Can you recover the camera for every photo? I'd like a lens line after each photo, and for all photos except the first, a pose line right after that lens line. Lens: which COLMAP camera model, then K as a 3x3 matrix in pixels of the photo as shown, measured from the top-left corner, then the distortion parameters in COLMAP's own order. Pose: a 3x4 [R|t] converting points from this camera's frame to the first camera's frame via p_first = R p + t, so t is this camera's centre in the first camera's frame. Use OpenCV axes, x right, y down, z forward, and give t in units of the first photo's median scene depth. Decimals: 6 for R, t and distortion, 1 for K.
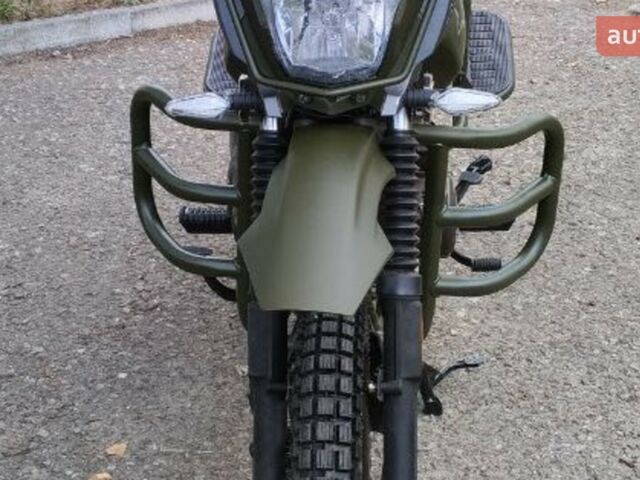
lens RADIAL K [[1899.1, 0, 320.0], [0, 1899.1, 240.0], [0, 0, 1]] dist [0.142284, -0.248973]
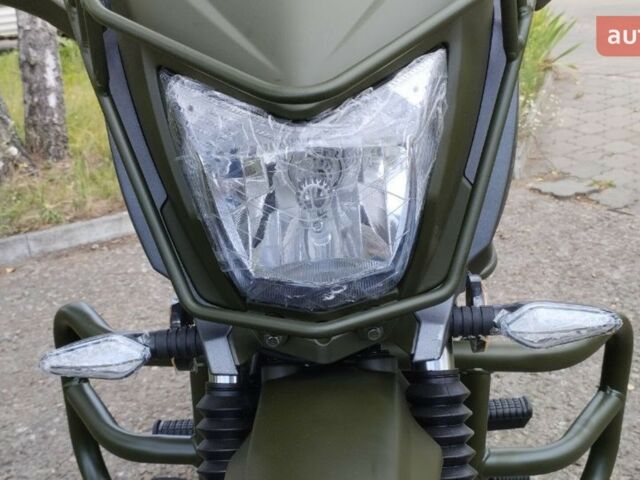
lens RADIAL K [[877.5, 0, 320.0], [0, 877.5, 240.0], [0, 0, 1]] dist [0.031175, -0.012387]
pose [[0.997883, -0.061510, 0.021137, 0.001138], [0.063022, 0.994767, -0.080422, -0.072243], [-0.016080, 0.081584, 0.996537, 0.651181]]
